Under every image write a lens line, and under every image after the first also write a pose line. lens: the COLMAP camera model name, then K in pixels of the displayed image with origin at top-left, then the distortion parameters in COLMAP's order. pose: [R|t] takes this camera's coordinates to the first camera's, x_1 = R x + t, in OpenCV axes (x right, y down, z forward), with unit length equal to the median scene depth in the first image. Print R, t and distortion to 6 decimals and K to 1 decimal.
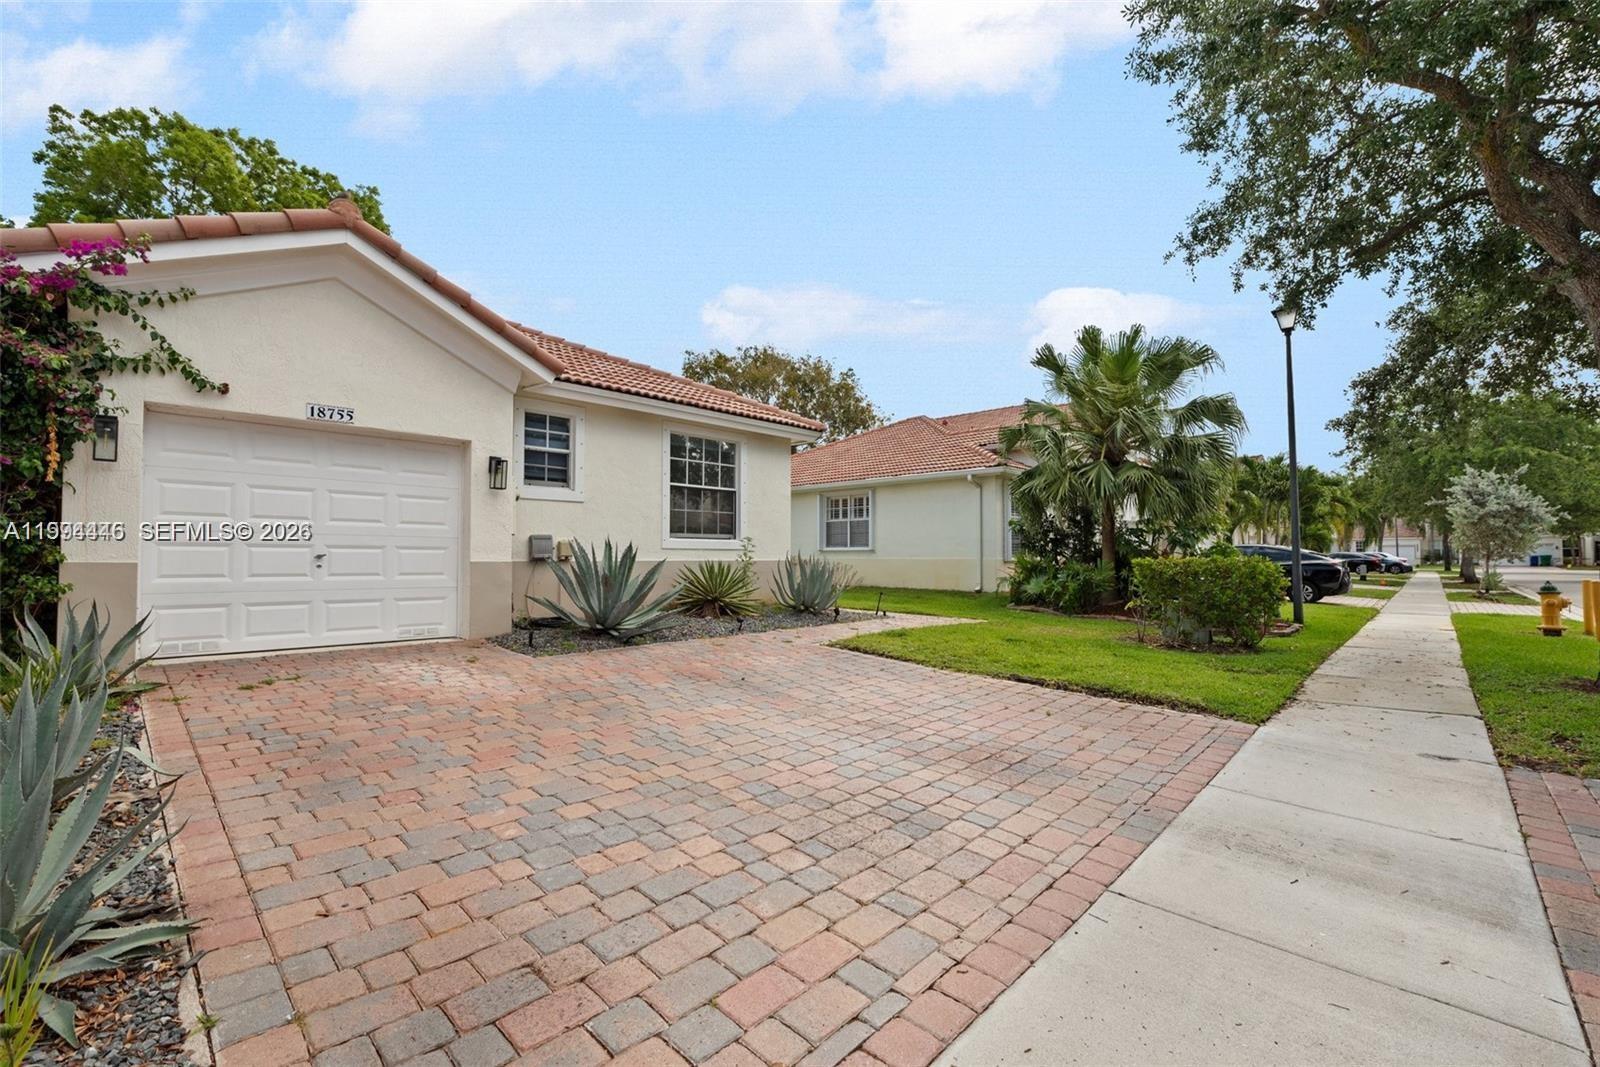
lens RADIAL K [[675.6, 0, 800.8], [0, 675.6, 539.5], [0, 0, 1]] dist [-0.006292, -0.000276]
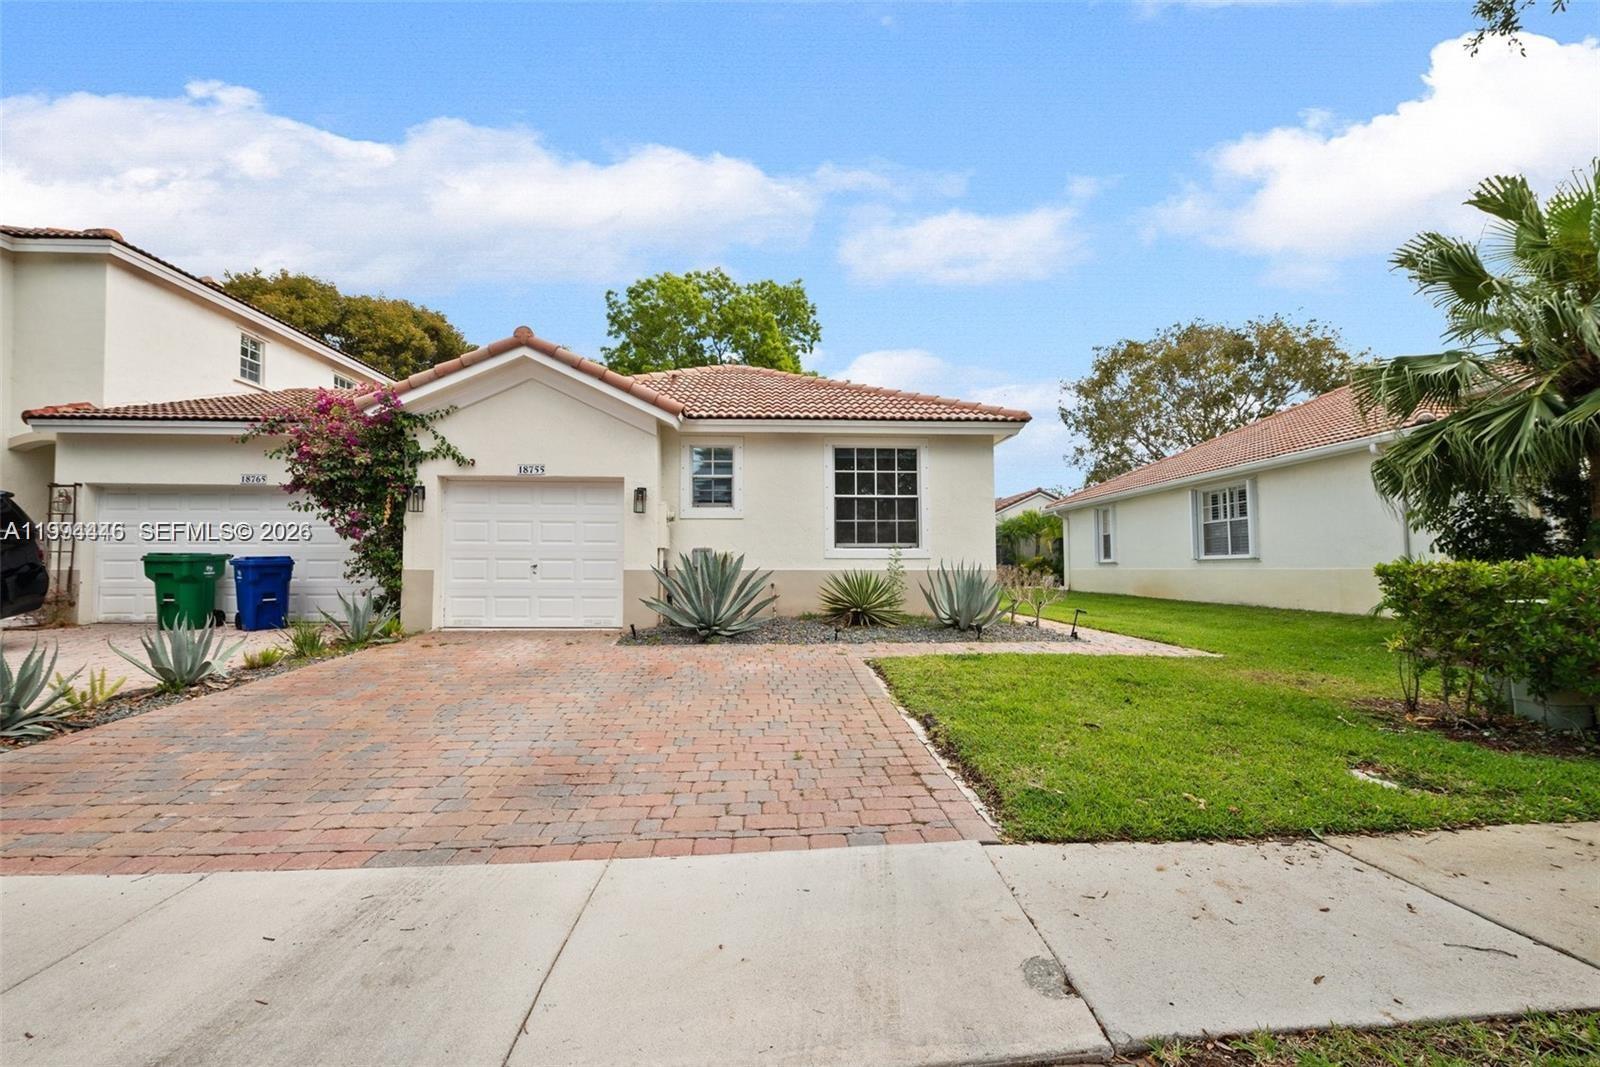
lens RADIAL K [[660.2, 0, 800.0], [0, 660.2, 533.5], [0, 0, 1]] dist [-0.014807, -0.000106]
pose [[0.734520, -0.040564, -0.677374, 0.458201], [0.019965, 0.999071, -0.038180, 0.013327], [0.678293, 0.014520, 0.734648, 0.218354]]
